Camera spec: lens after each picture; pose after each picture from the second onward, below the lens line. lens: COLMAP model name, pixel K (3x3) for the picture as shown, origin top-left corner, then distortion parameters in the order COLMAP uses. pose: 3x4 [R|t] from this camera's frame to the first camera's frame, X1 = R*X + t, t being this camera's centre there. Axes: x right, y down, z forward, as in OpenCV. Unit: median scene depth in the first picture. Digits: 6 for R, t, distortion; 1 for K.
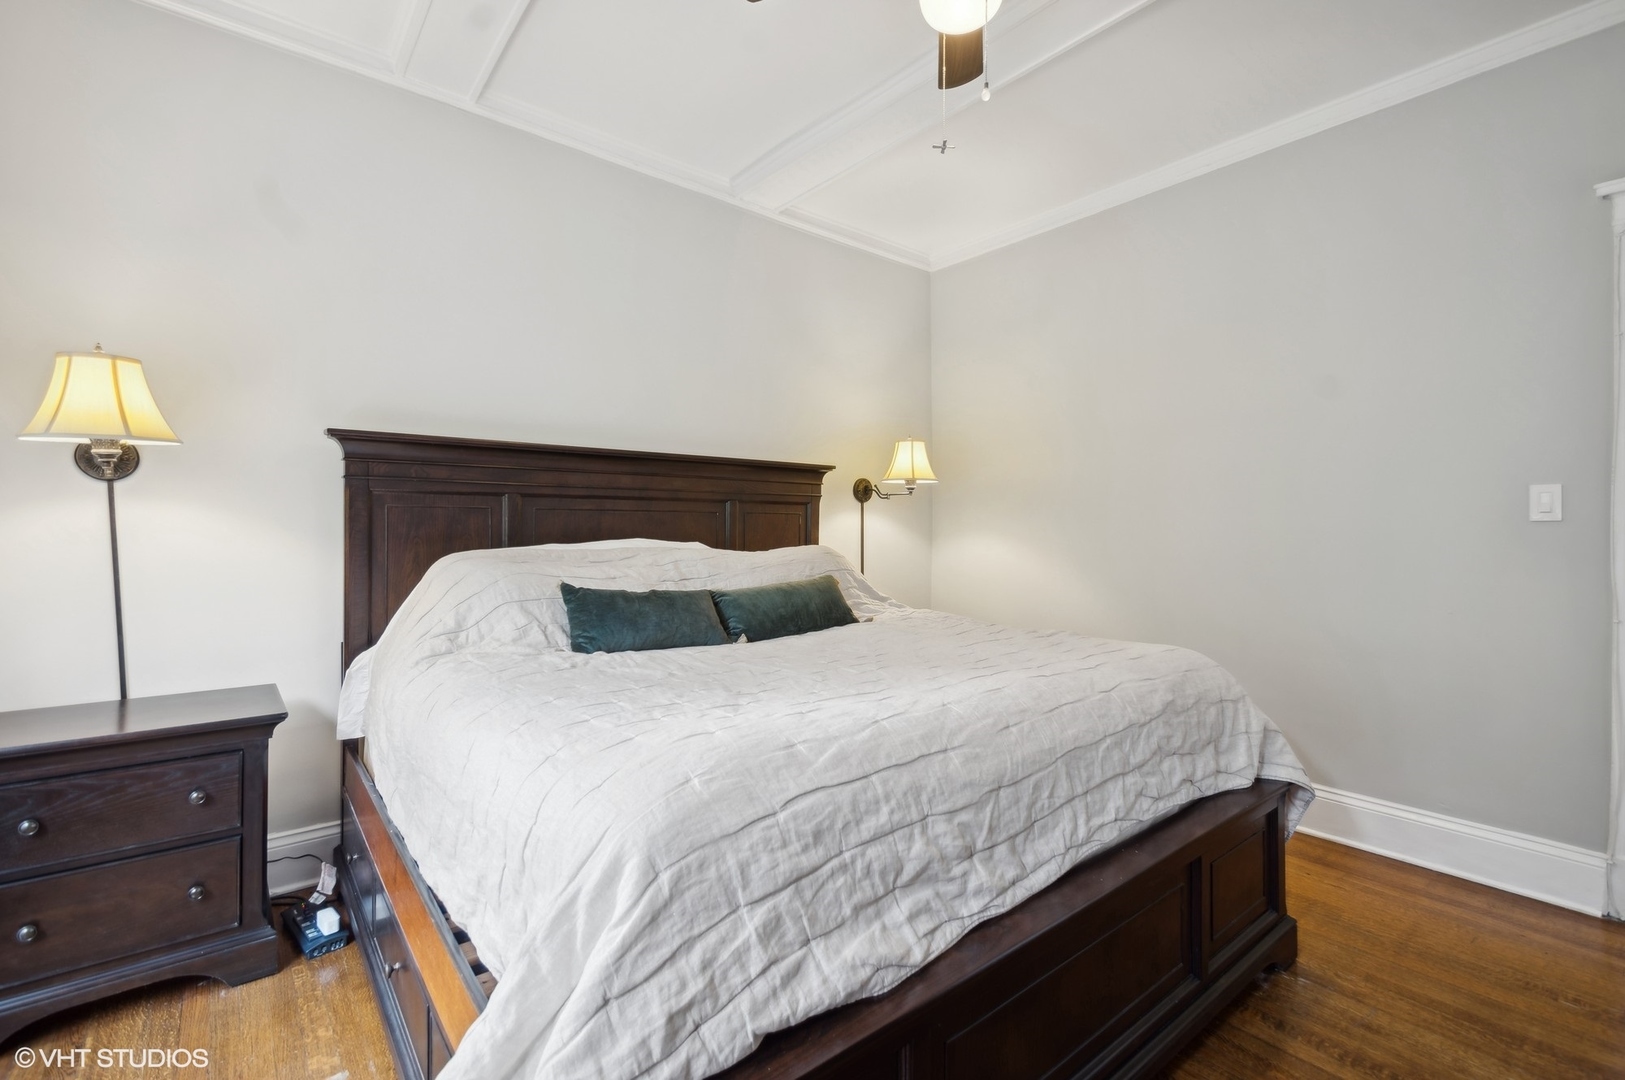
lens RADIAL K [[722.4, 0, 809.7], [0, 722.4, 530.8], [0, 0, 1]] dist [0.031832, -0.018747]
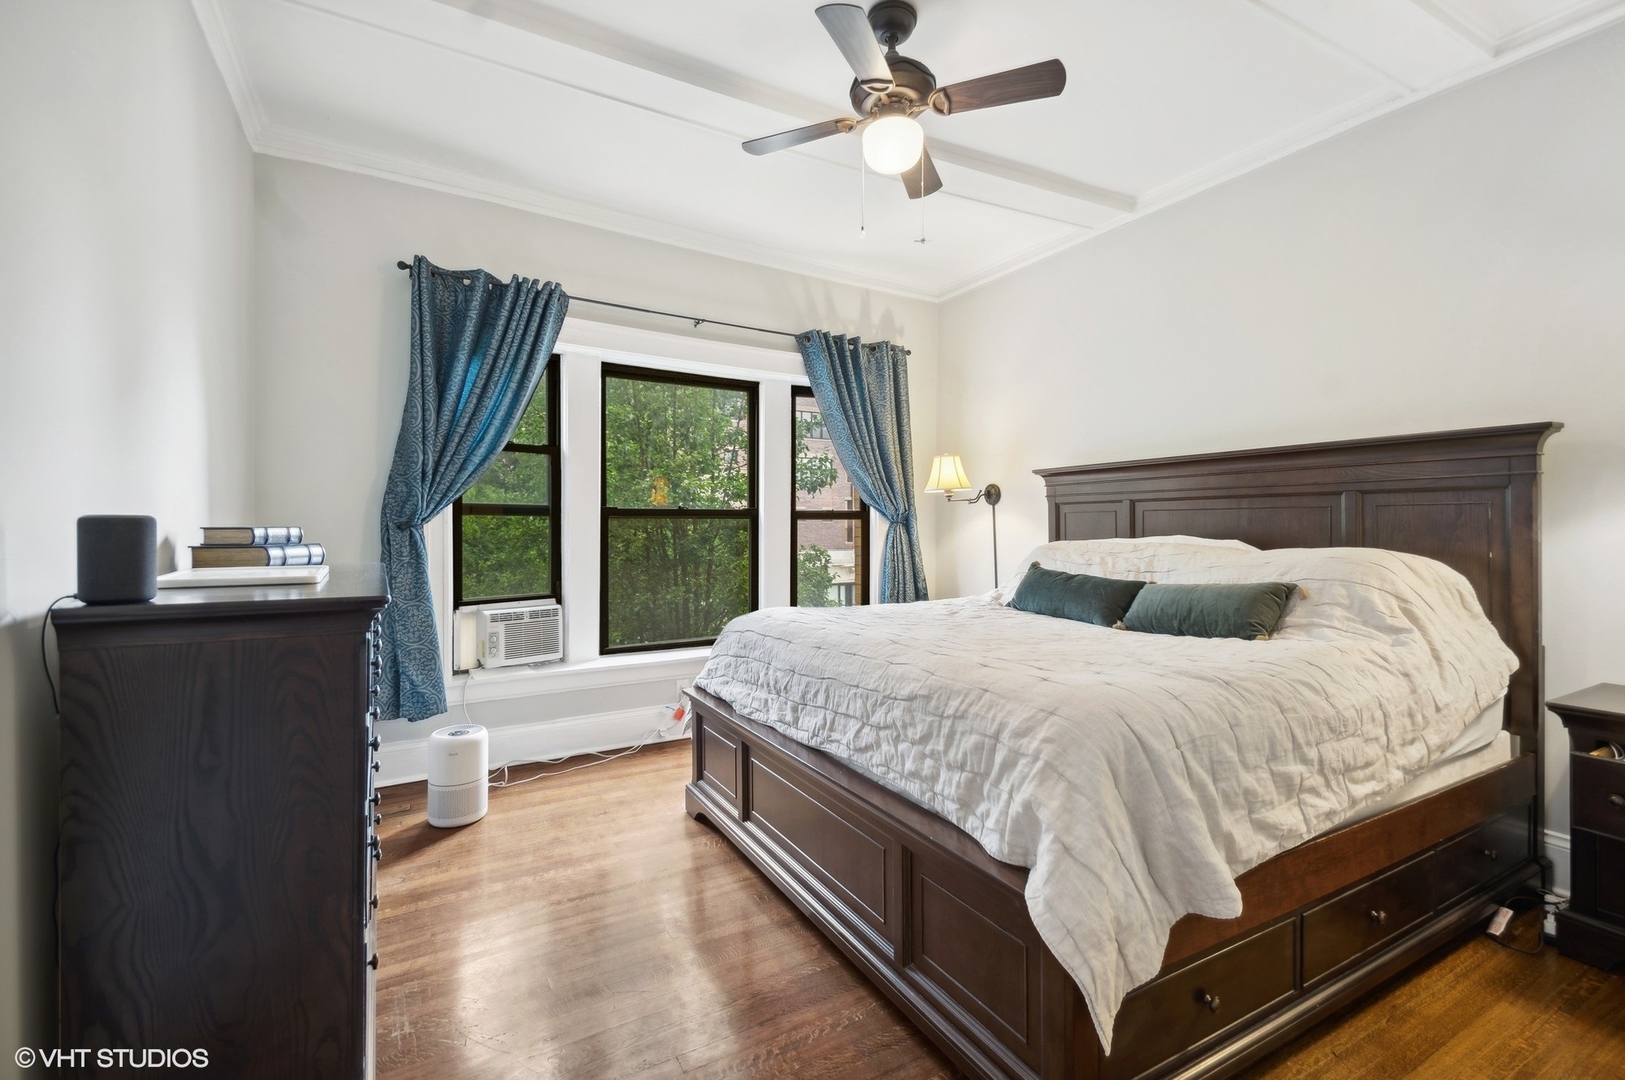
lens RADIAL K [[747.7, 0, 812.8], [0, 747.7, 517.6], [0, 0, 1]] dist [0.004029, -0.000553]
pose [[-0.182986, -0.012921, -0.983031, 1.011658], [-0.003271, 0.999916, -0.012534, -0.000807], [0.983110, 0.000922, -0.183013, 0.679335]]
